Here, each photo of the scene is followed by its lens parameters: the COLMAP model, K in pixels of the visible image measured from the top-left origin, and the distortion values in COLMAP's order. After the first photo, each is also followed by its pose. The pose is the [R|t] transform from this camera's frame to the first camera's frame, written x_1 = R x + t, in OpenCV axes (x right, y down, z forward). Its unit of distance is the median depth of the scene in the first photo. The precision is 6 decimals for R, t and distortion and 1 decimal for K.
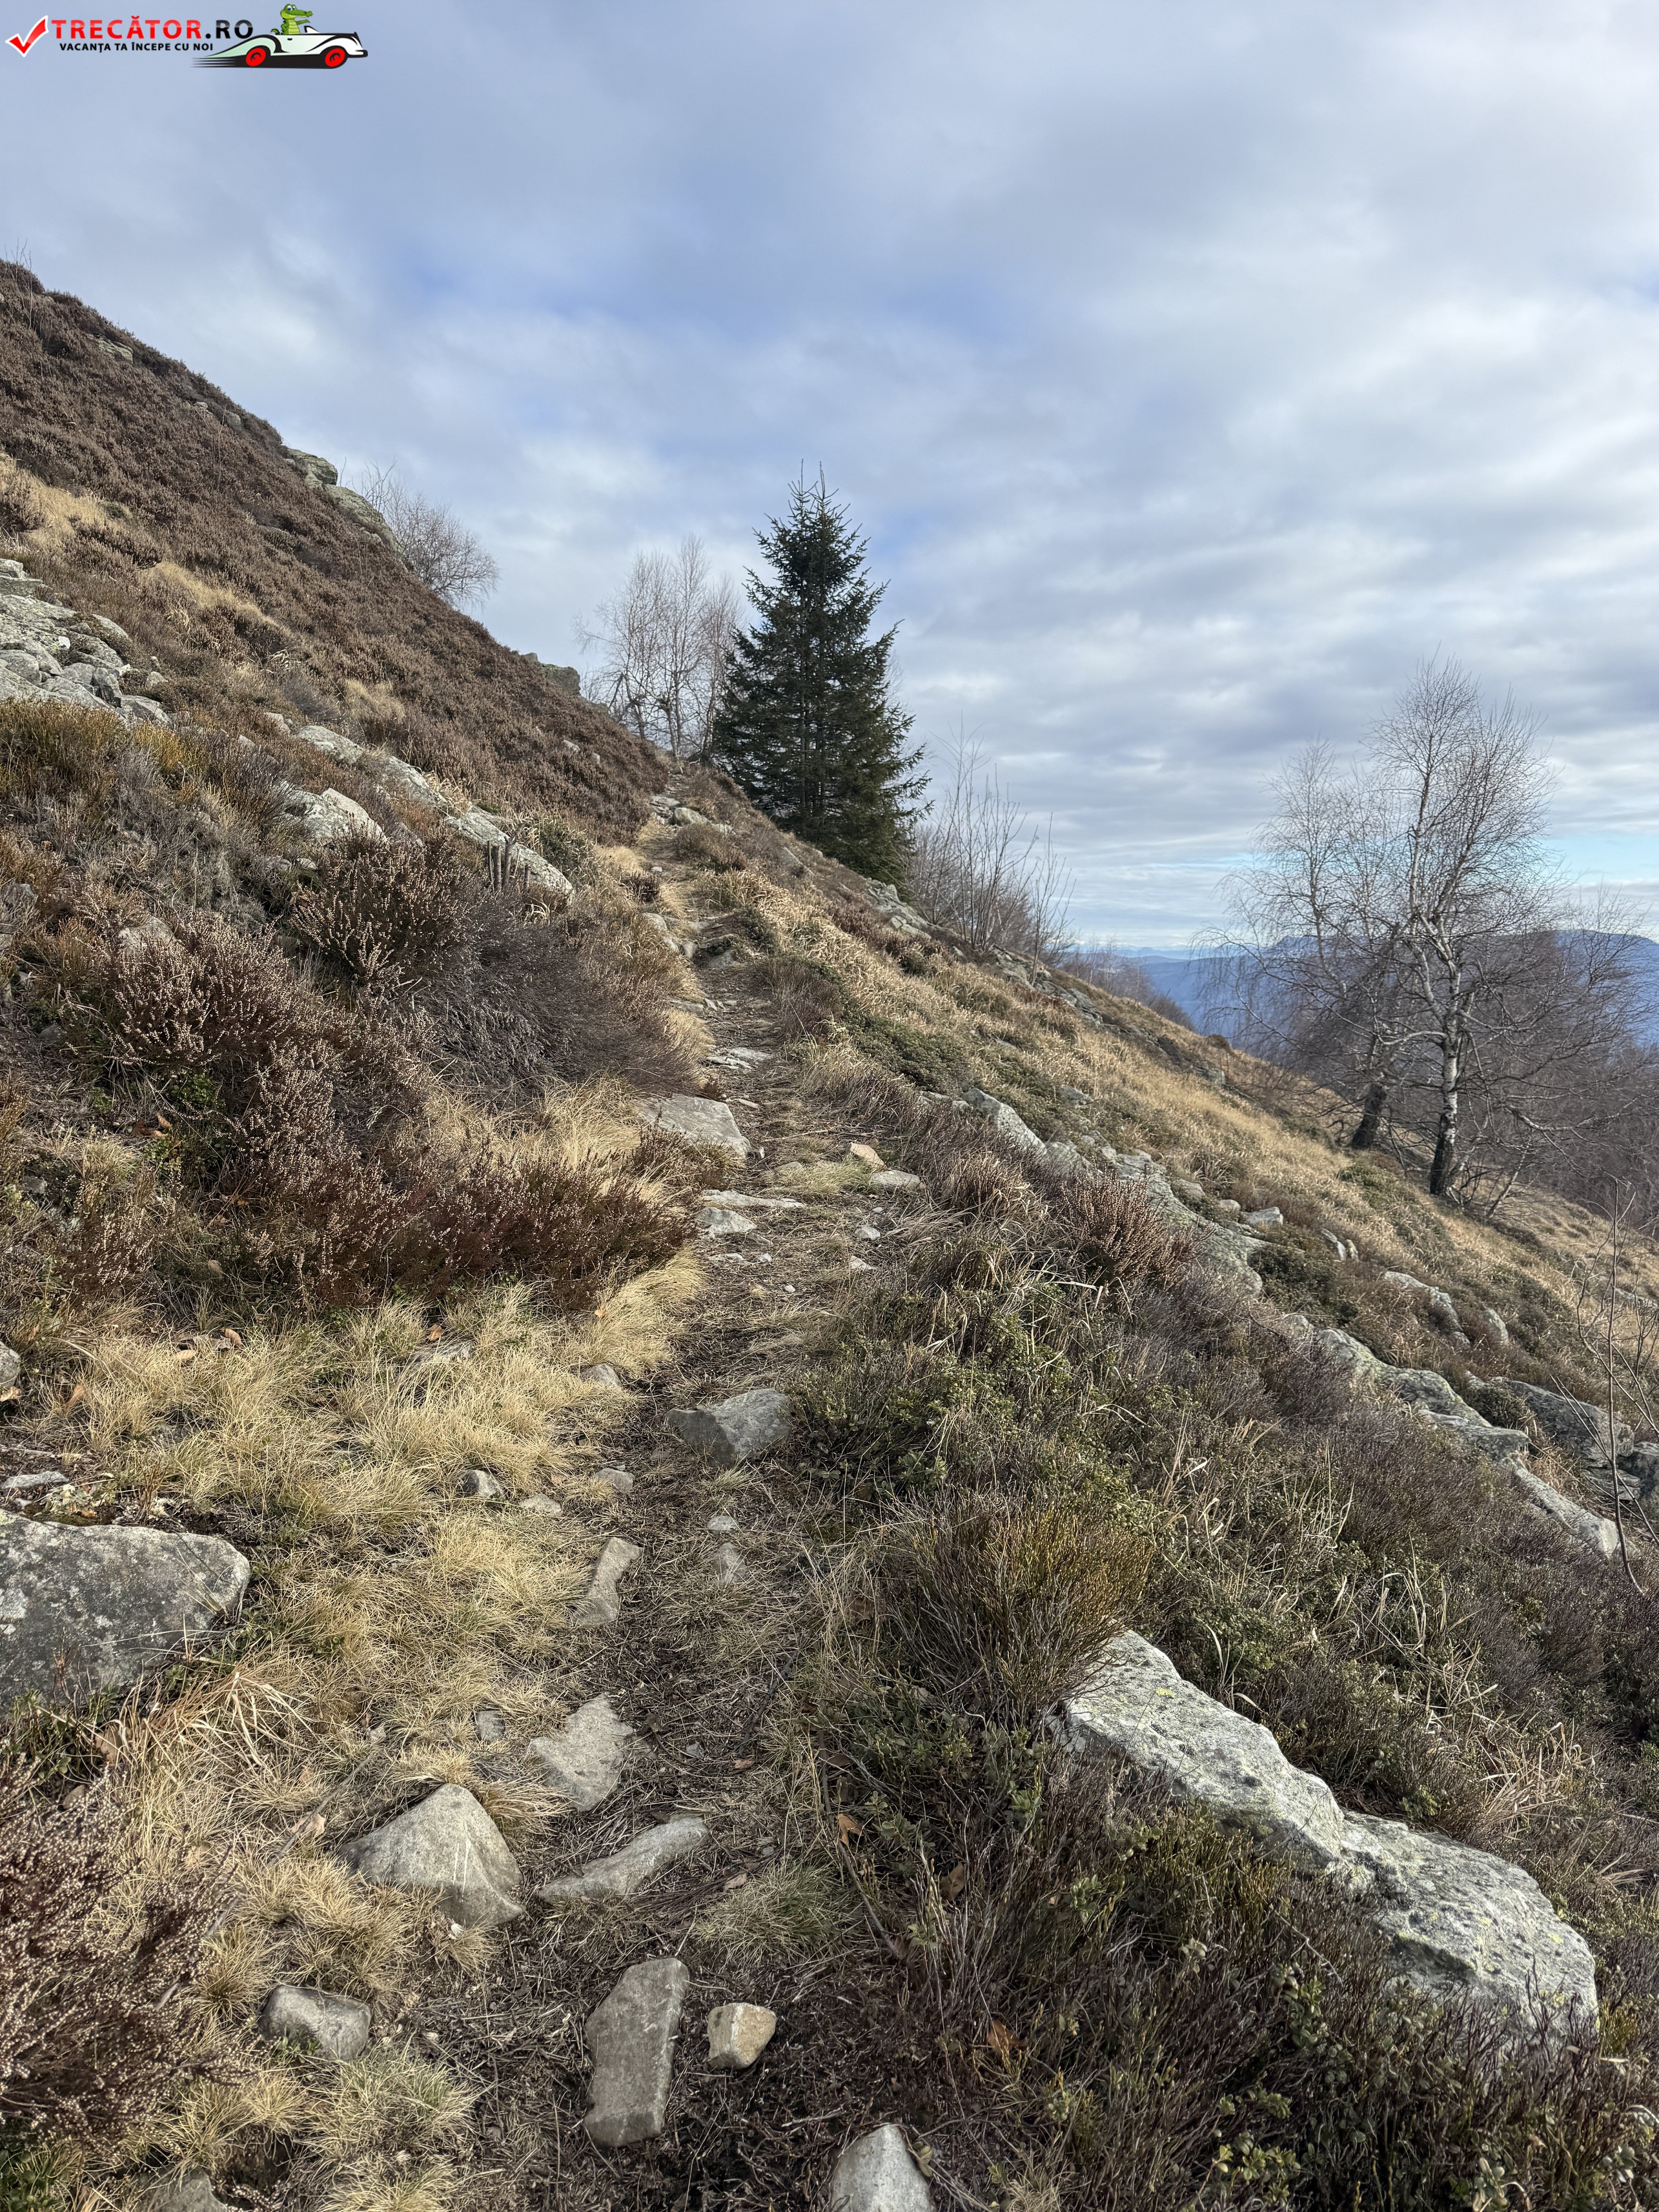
lens RADIAL K [[1533.0, 0, 886.0], [0, 1533.0, 1111.1], [0, 0, 1]] dist [0.048636, -0.003147]
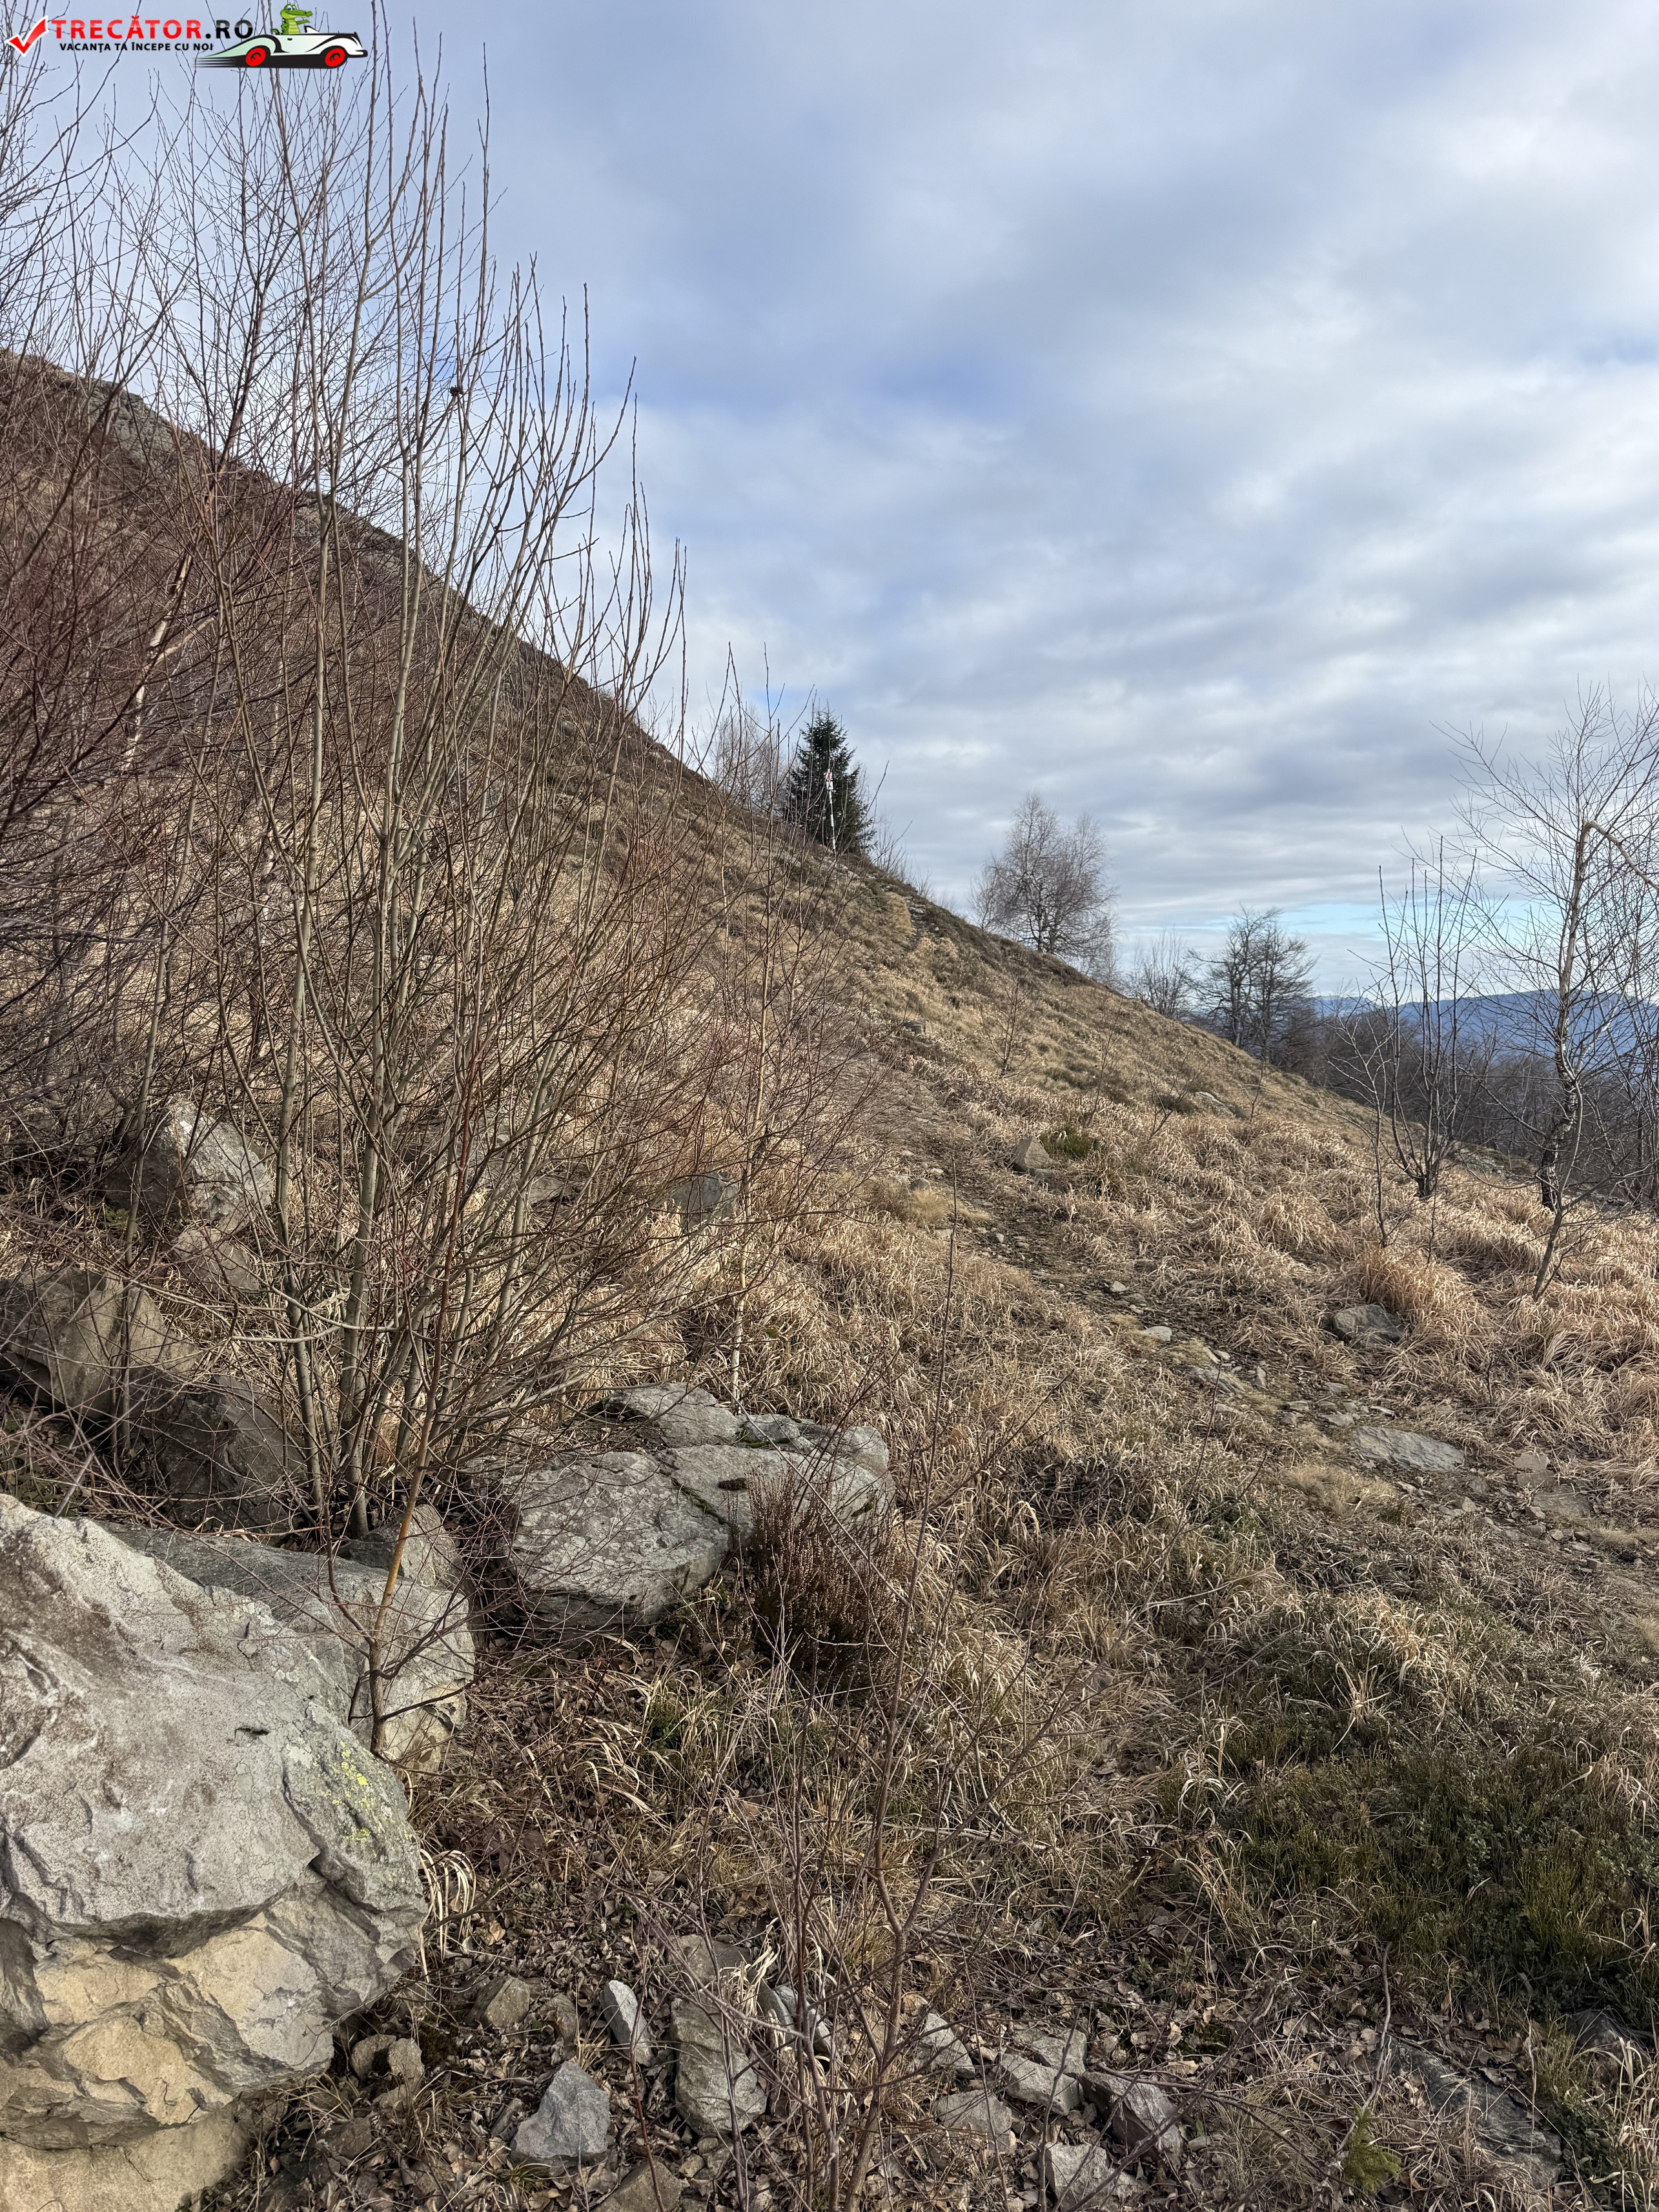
lens RADIAL K [[1533.0, 0, 826.3], [0, 1533.0, 1116.1], [0, 0, 1]] dist [0.048636, -0.003147]
pose [[0.999336, -0.004899, -0.036093, 0.036317], [0.003507, 0.999252, -0.038513, 0.294698], [0.036255, 0.038361, 0.998606, -1.268369]]
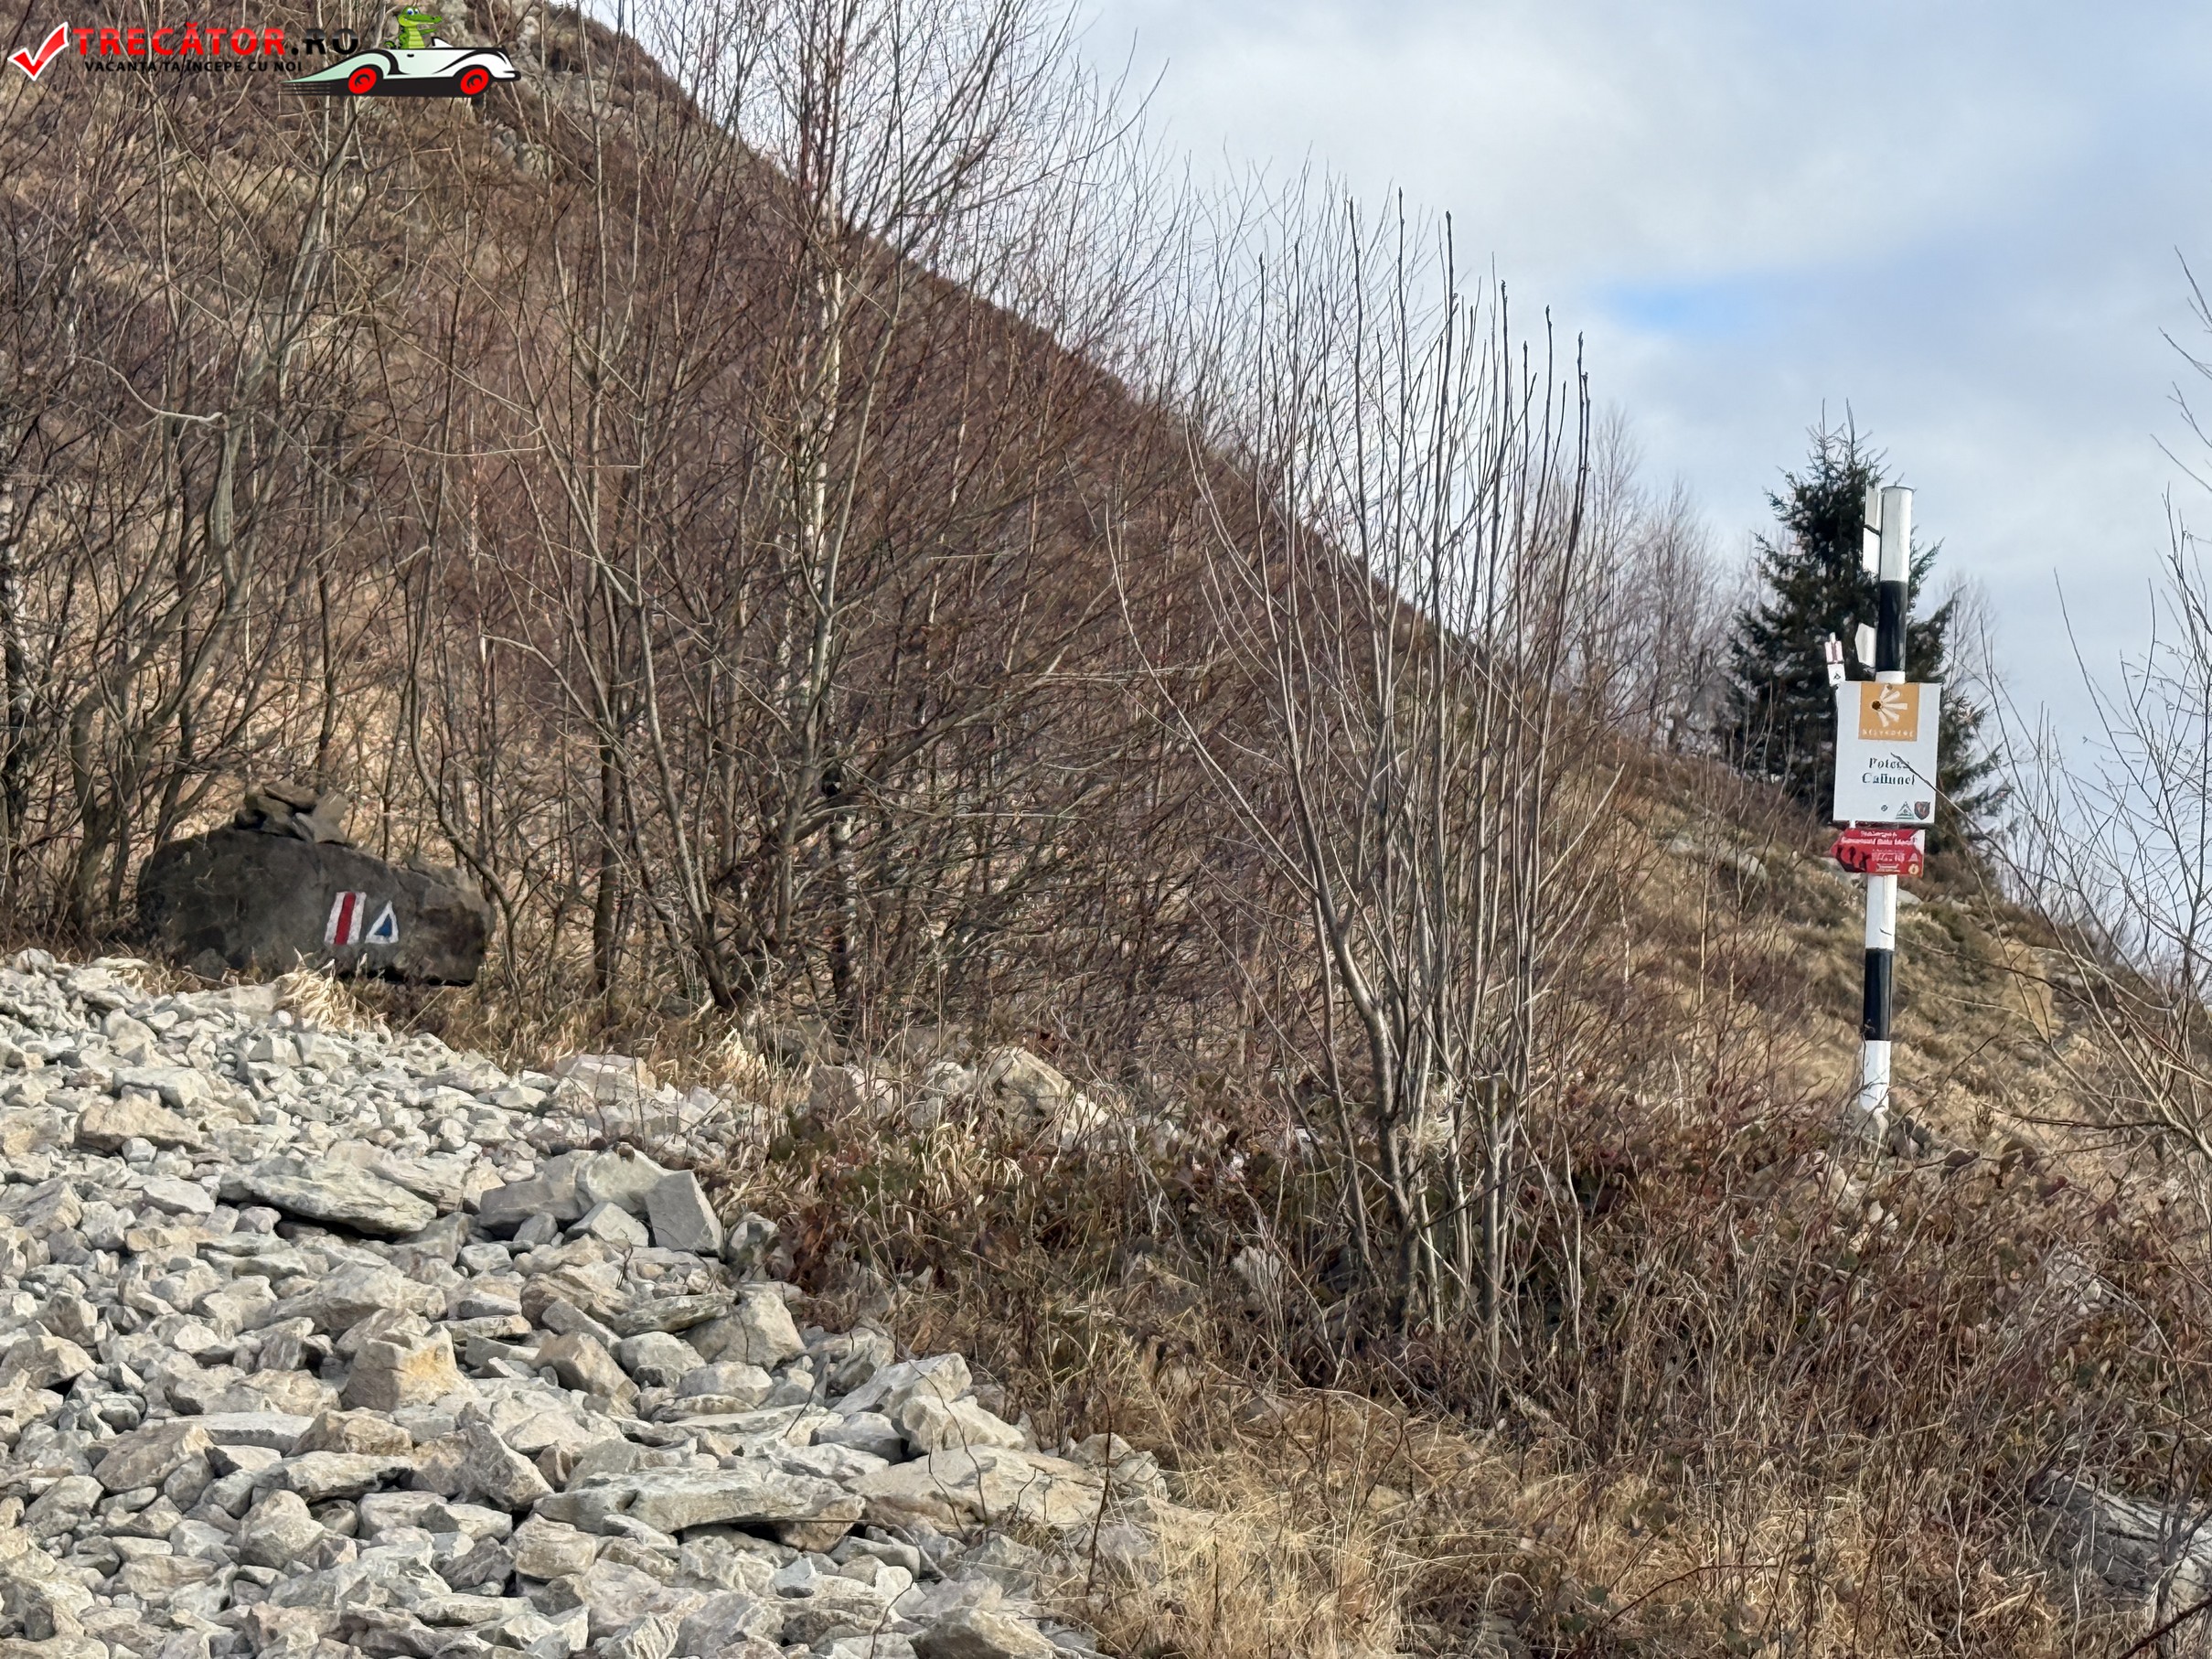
lens RADIAL K [[5920.7, 0, 1106.7], [0, 5920.7, 812.5], [0, 0, 1]] dist [0.217751, 0.000000]
pose [[0.984940, -0.049330, -0.165711, 0.073067], [0.011738, 0.975301, -0.220568, 0.420023], [0.172498, 0.215301, 0.961192, -1.819385]]
